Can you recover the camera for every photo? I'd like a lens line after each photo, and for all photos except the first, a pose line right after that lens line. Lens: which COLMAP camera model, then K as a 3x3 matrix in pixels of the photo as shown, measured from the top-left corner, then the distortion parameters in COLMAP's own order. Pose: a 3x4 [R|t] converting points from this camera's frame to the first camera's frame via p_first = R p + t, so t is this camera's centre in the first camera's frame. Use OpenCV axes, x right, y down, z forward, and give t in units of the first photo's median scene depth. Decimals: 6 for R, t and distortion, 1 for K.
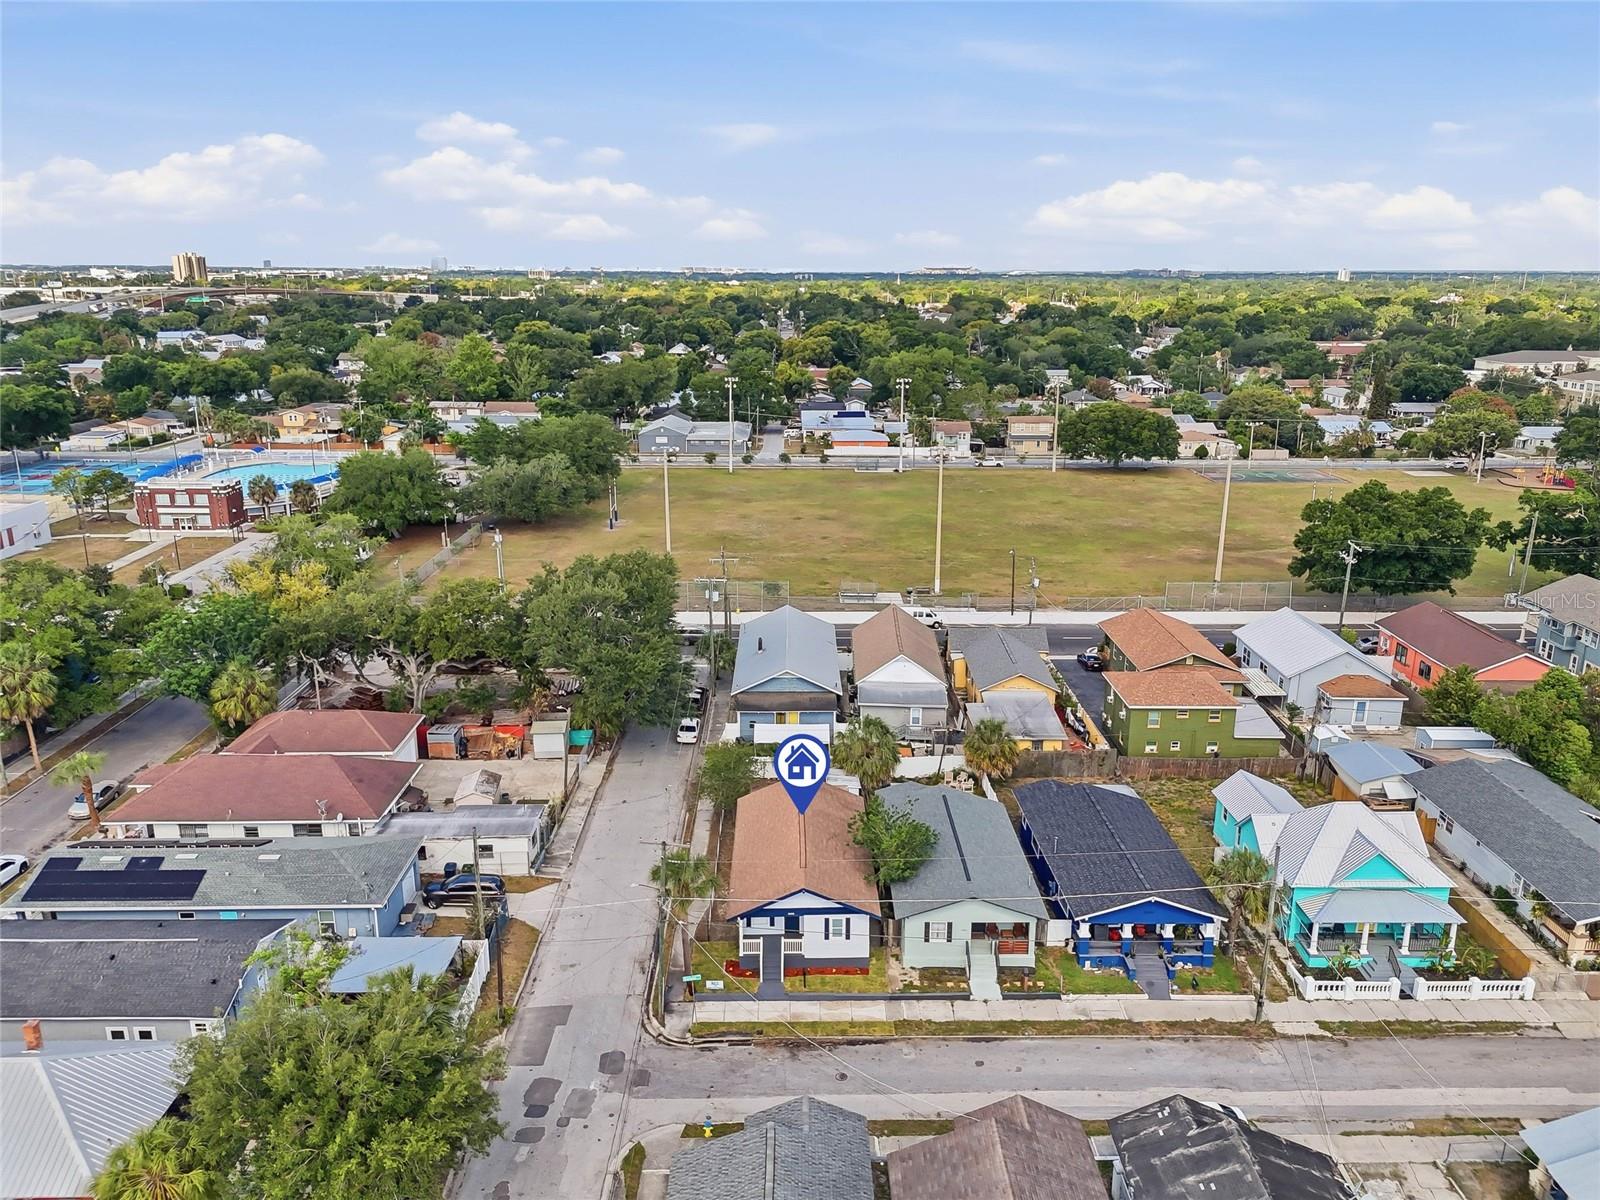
lens RADIAL K [[1168.4, 0, 801.1], [0, 1168.4, 605.8], [0, 0, 1]] dist [0.085466, -0.087332]
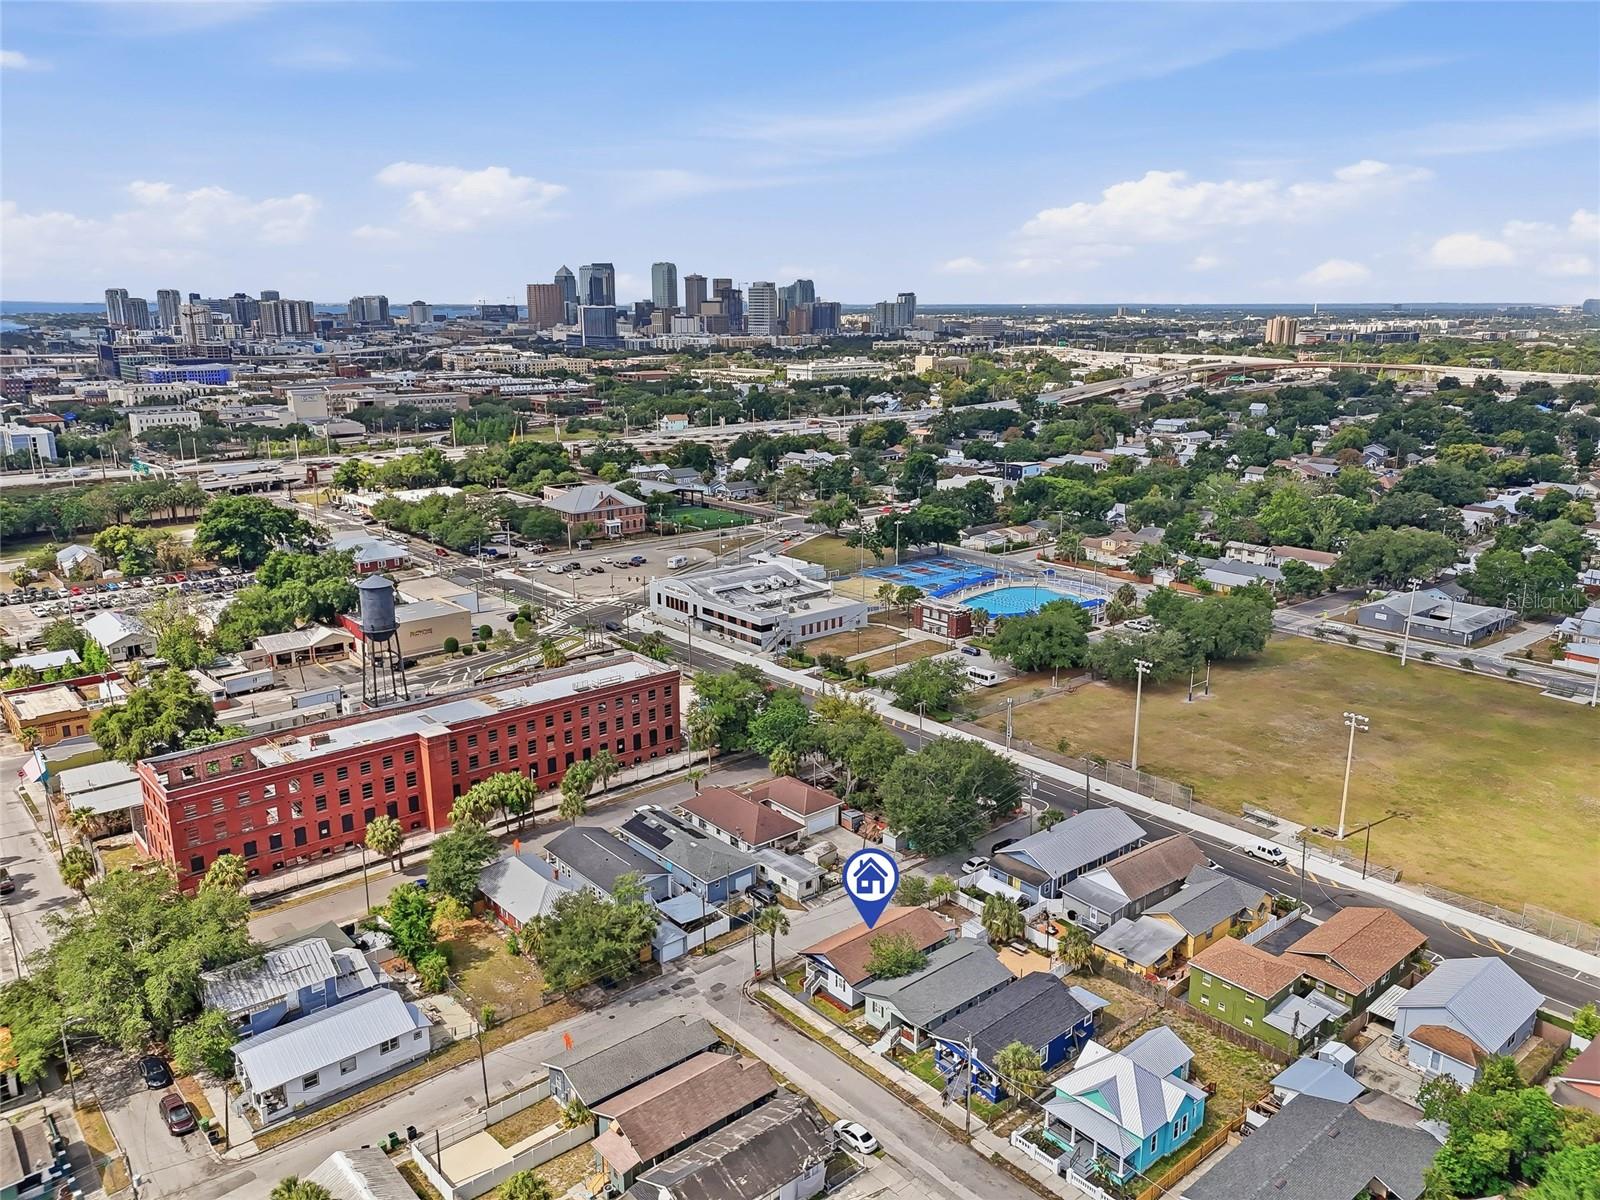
lens RADIAL K [[1173.2, 0, 800.0], [0, 1173.2, 600.0], [0, 0, 1]] dist [0.105108, -0.149026]
pose [[0.643465, 0.184037, -0.743023, 1.021889], [-0.209055, 0.976018, 0.060704, -0.338663], [0.736375, 0.116272, 0.666507, -0.305829]]
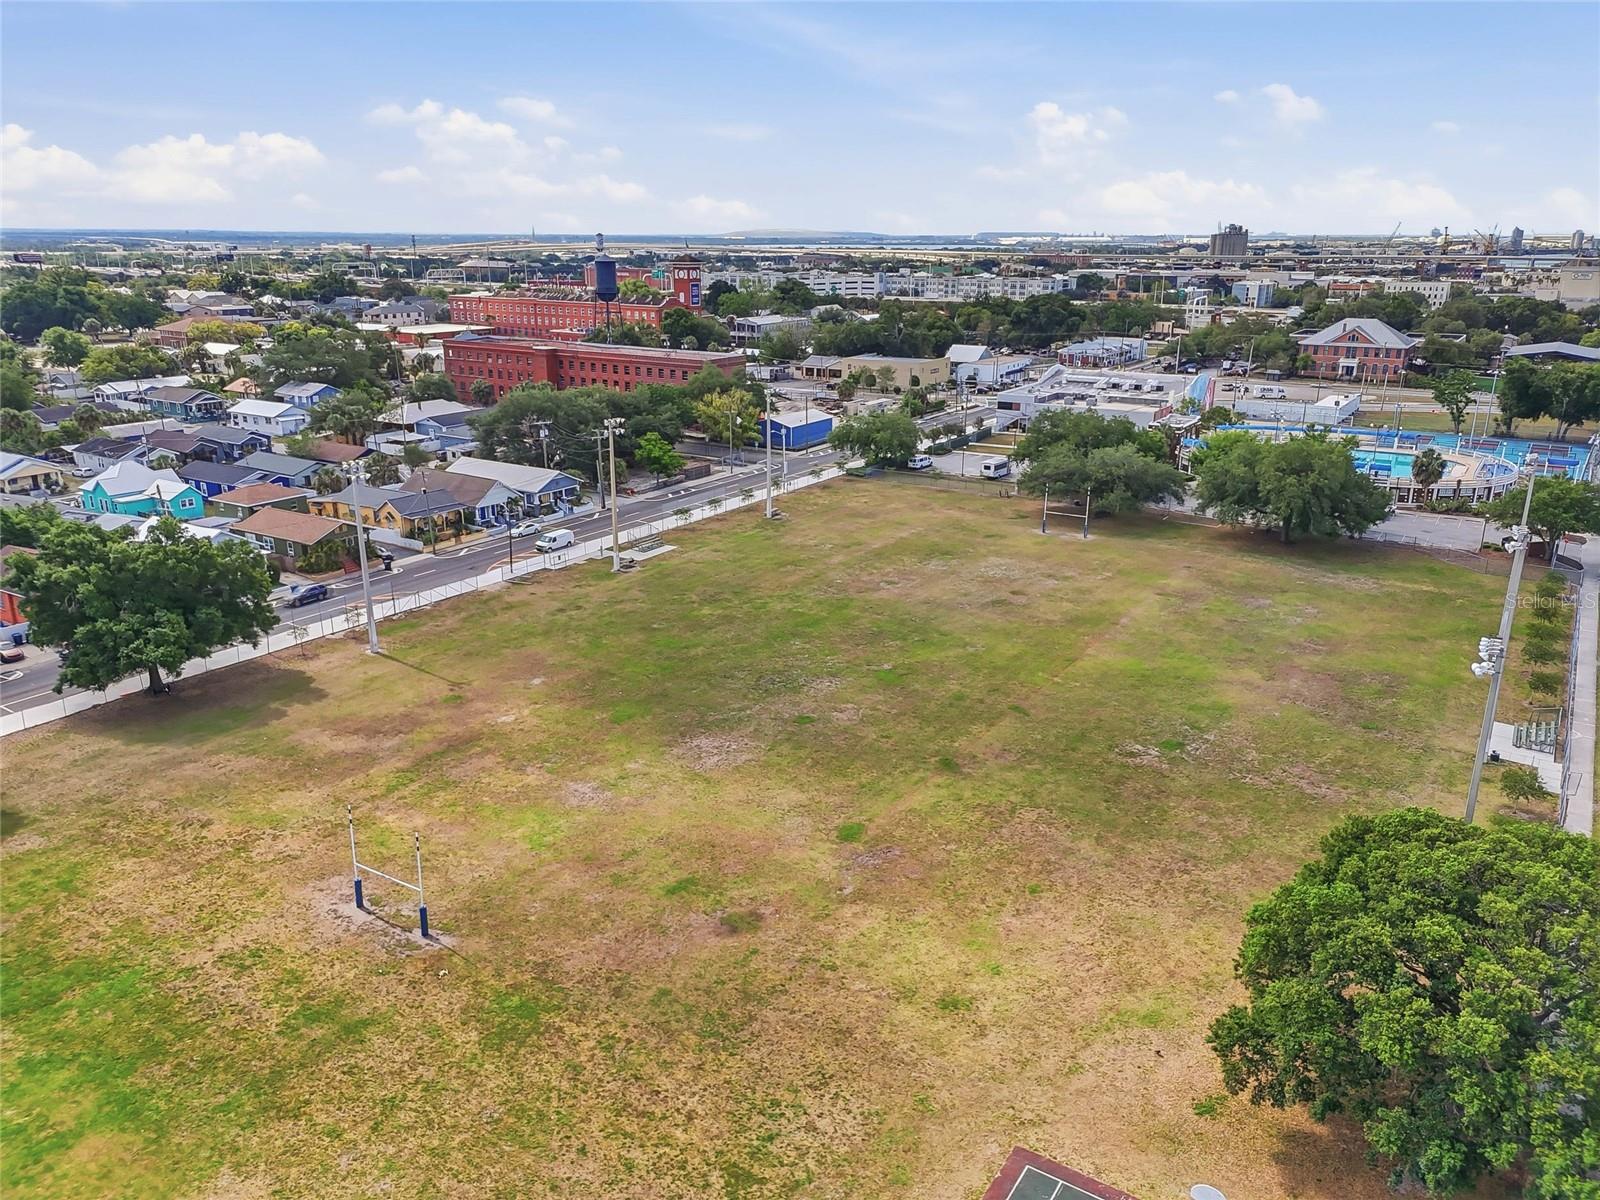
lens RADIAL K [[1173.2, 0, 800.0], [0, 1173.2, 600.0], [0, 0, 1]] dist [0.105108, -0.149026]
pose [[-0.554254, 0.240673, -0.796793, 1.407415], [-0.235170, 0.873000, 0.427277, -0.763002], [0.798434, 0.424202, -0.427265, 2.677623]]
